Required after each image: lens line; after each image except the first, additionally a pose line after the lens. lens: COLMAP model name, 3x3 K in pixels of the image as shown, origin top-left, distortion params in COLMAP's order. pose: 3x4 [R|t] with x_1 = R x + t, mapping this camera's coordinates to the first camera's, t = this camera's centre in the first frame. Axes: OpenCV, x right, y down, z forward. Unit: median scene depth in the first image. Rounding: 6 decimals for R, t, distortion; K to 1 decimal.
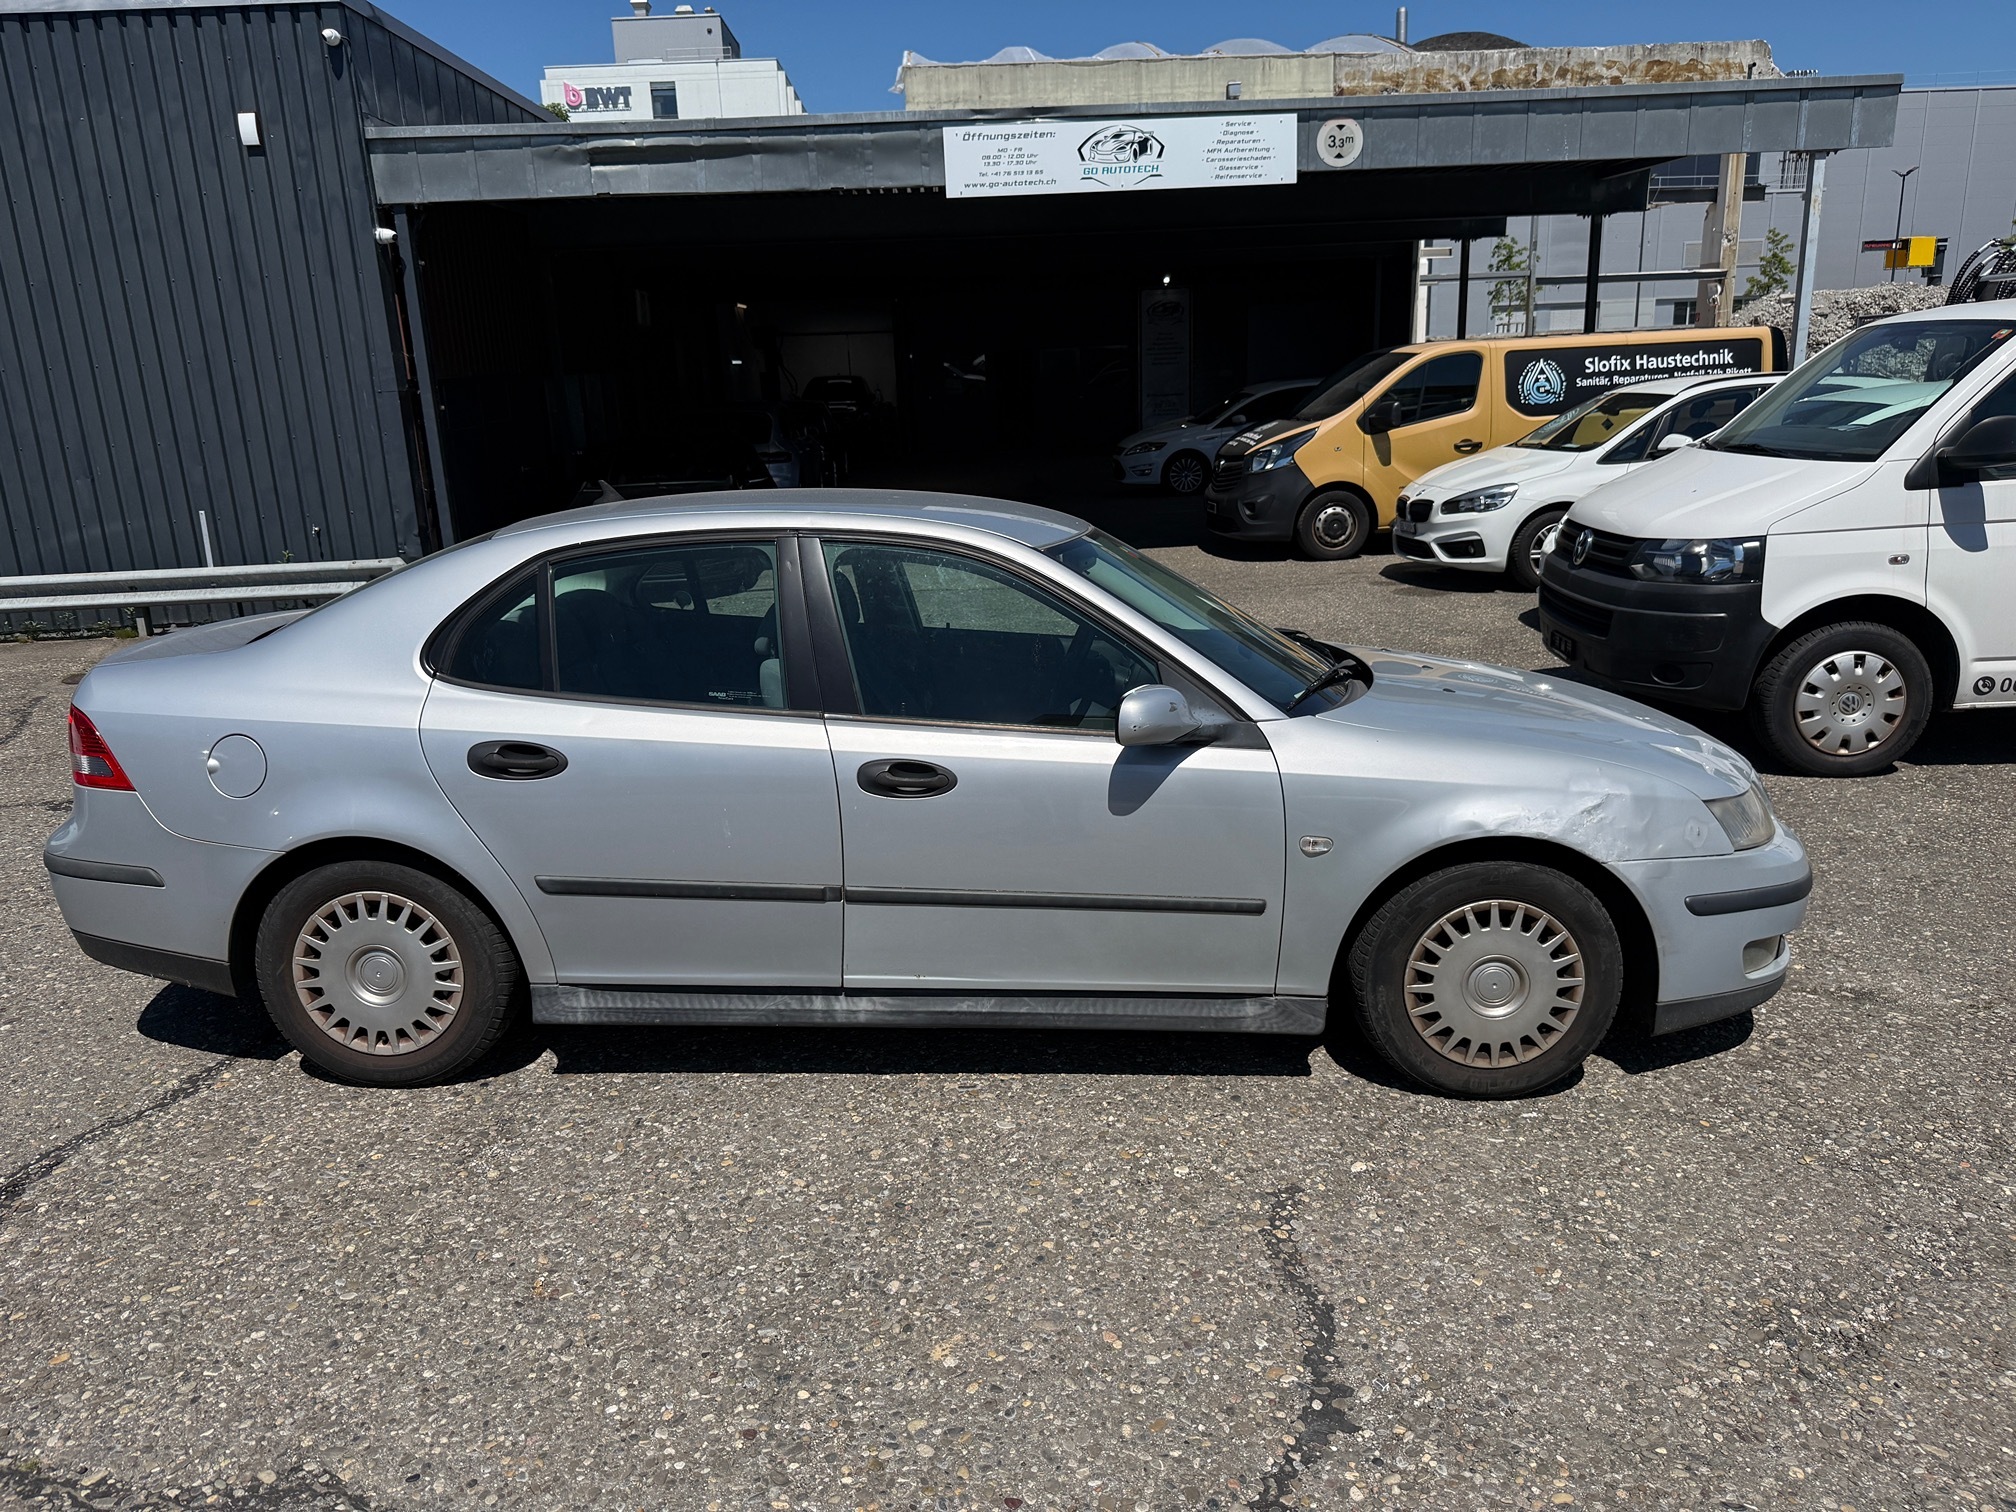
lens RADIAL K [[1445.5, 0, 1008.0], [0, 1445.5, 756.0], [0, 0, 1]] dist [-0.013390, -0.008151]
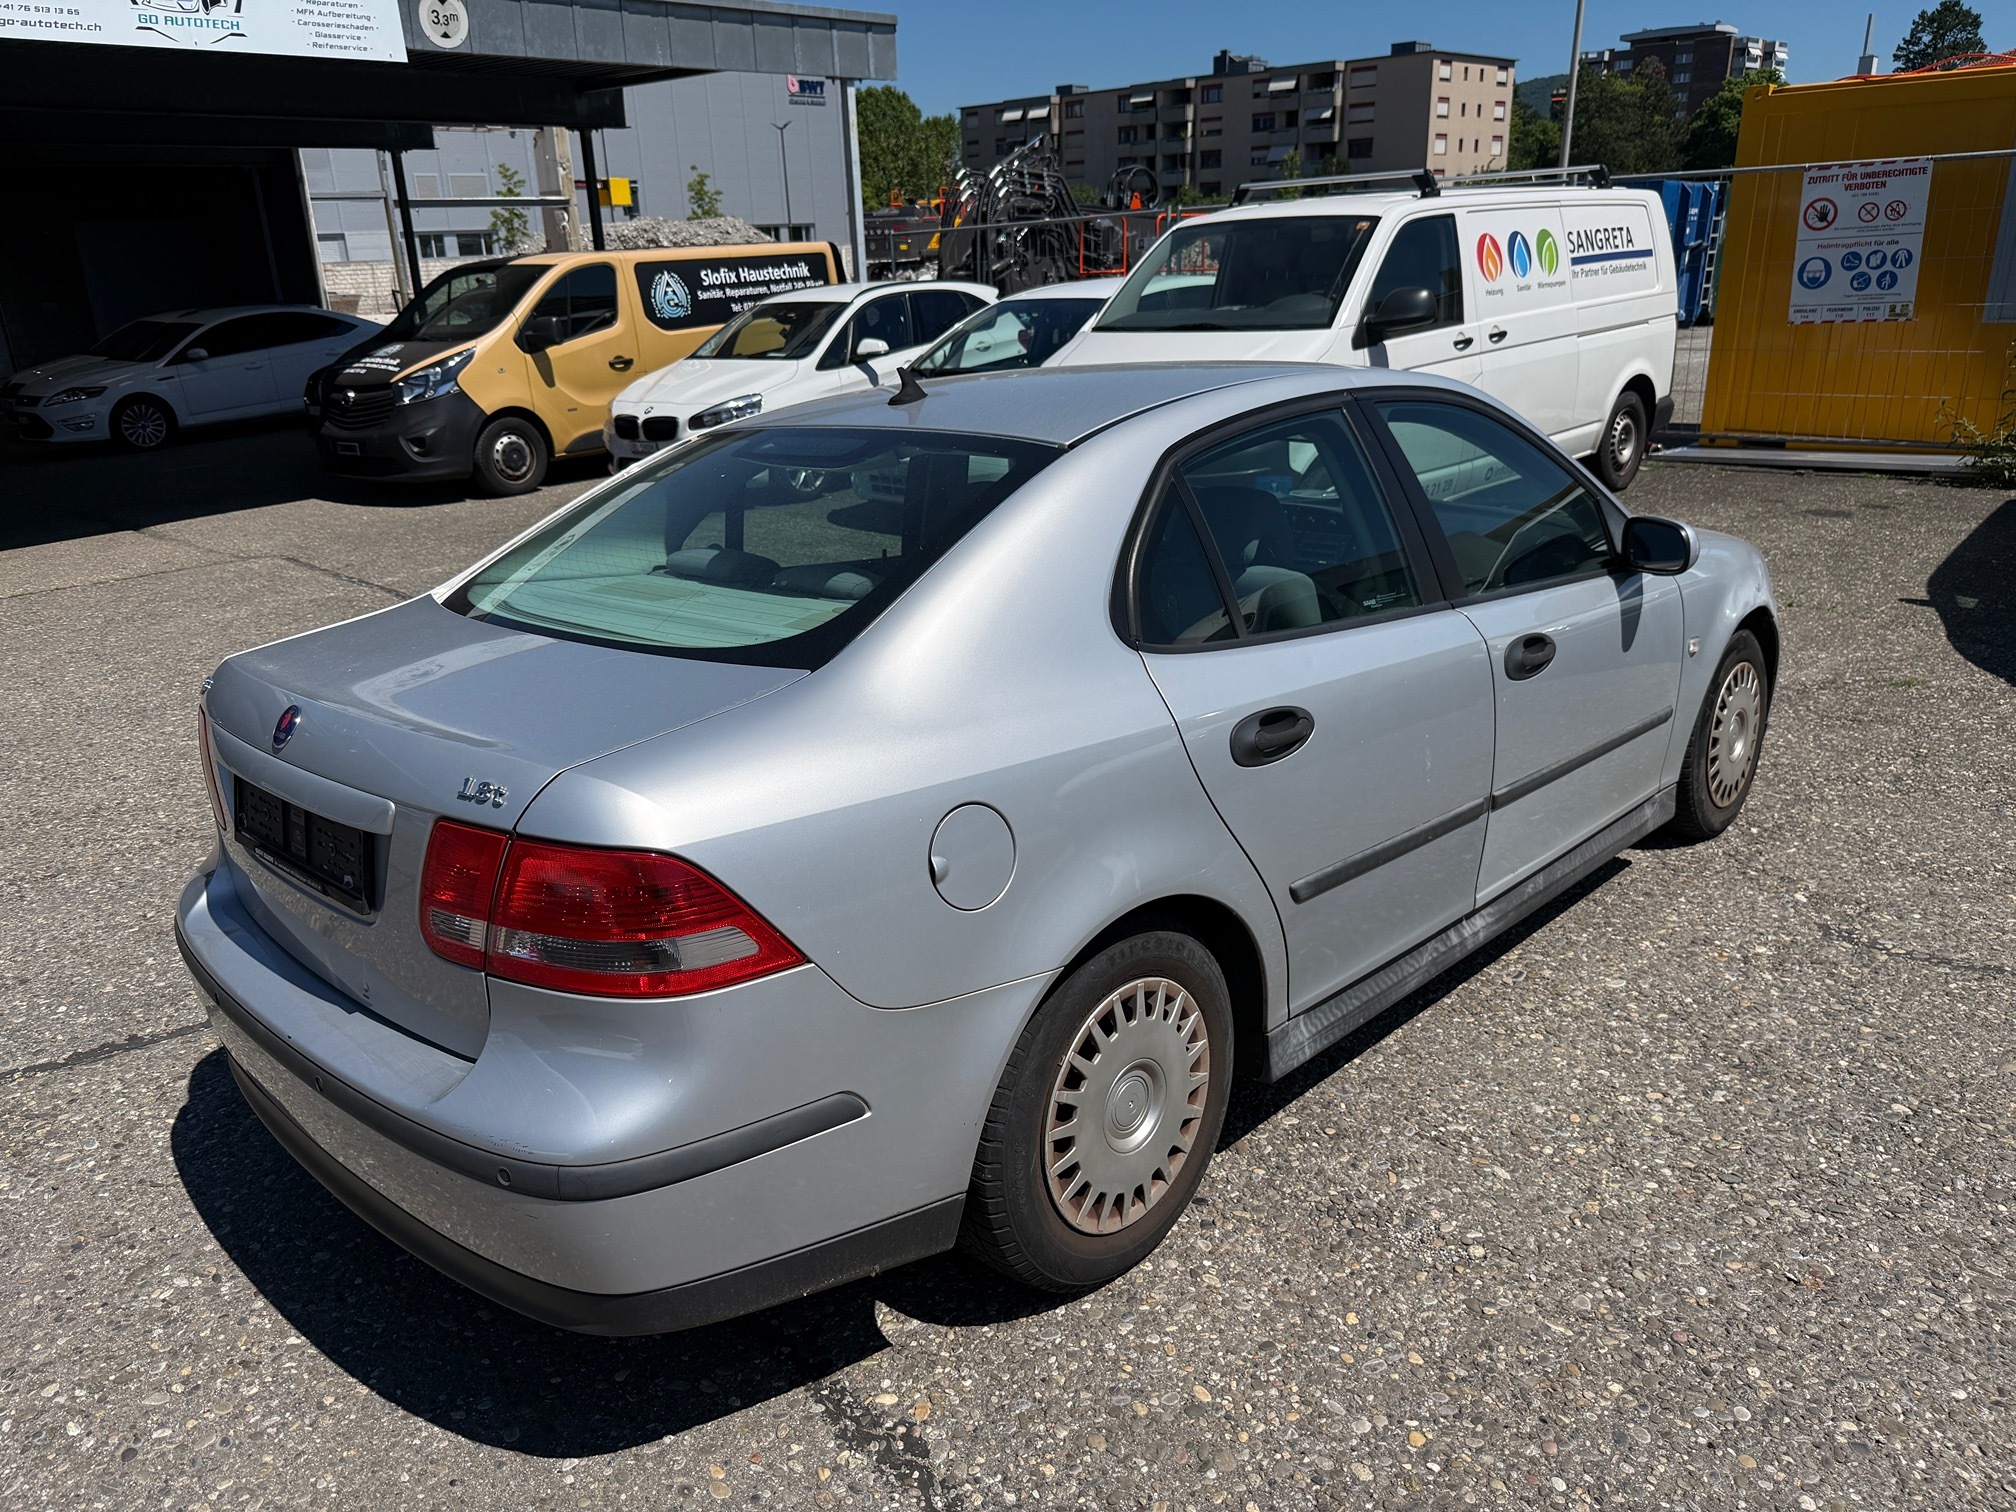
lens RADIAL K [[1434.9, 0, 1008.0], [0, 1434.9, 756.0], [0, 0, 1]] dist [0.007474, -0.010303]
pose [[0.689277, -0.227751, 0.687769, -0.225861], [0.199154, 0.972297, 0.122380, -0.024279], [-0.696588, 0.052618, 0.715540, 0.143144]]
